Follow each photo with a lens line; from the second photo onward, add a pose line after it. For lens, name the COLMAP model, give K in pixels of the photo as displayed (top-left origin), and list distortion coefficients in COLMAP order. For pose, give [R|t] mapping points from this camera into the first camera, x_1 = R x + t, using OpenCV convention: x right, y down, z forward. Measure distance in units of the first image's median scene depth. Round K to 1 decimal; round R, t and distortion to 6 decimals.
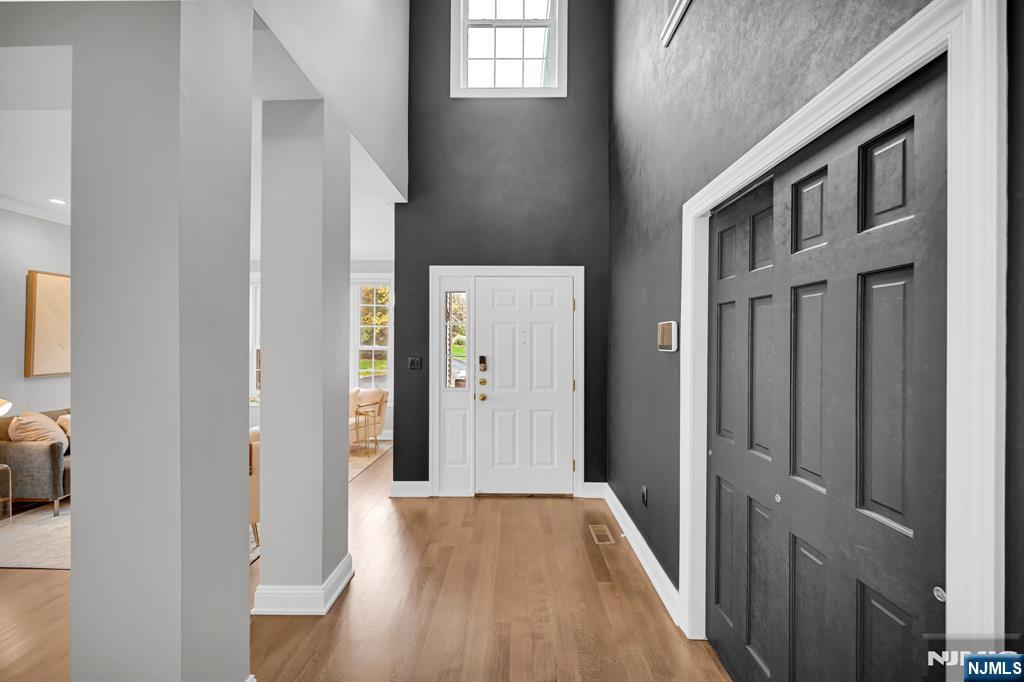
lens RADIAL K [[398.5, 0, 512.0], [0, 398.5, 341.0], [0, 0, 1]] dist [0.000595, 0.000089]
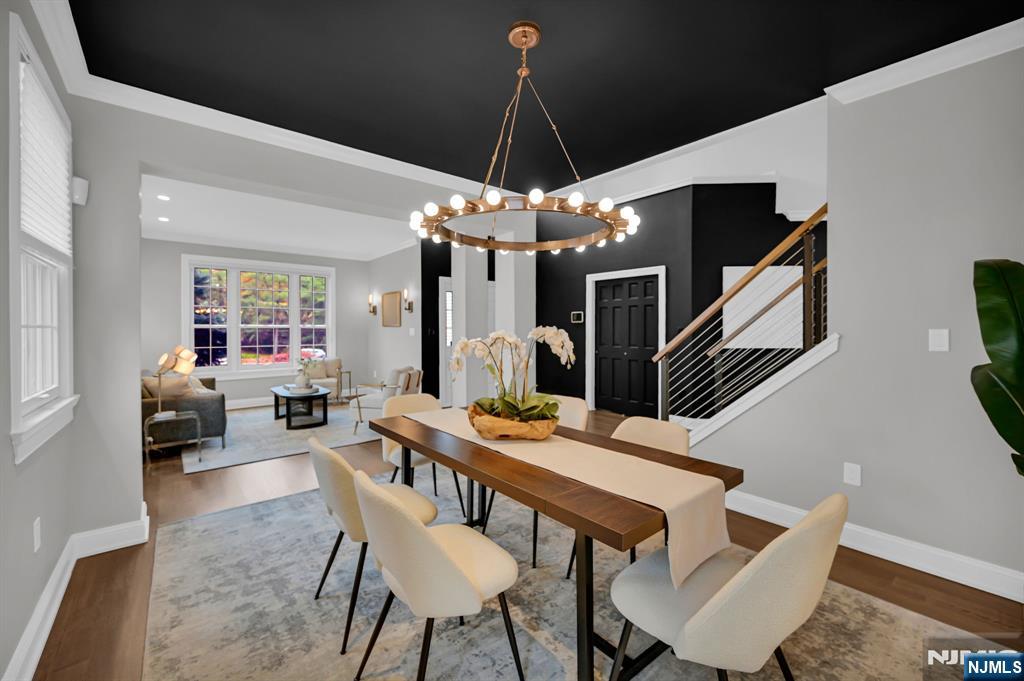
lens RADIAL K [[417.0, 0, 512.0], [0, 417.0, 340.5], [0, 0, 1]] dist [-0.000675, -0.000044]
pose [[0.764290, -0.022976, 0.644463, -2.462652], [0.005071, 0.999548, 0.029622, 0.081531], [-0.644853, -0.019372, 0.764061, -1.290339]]
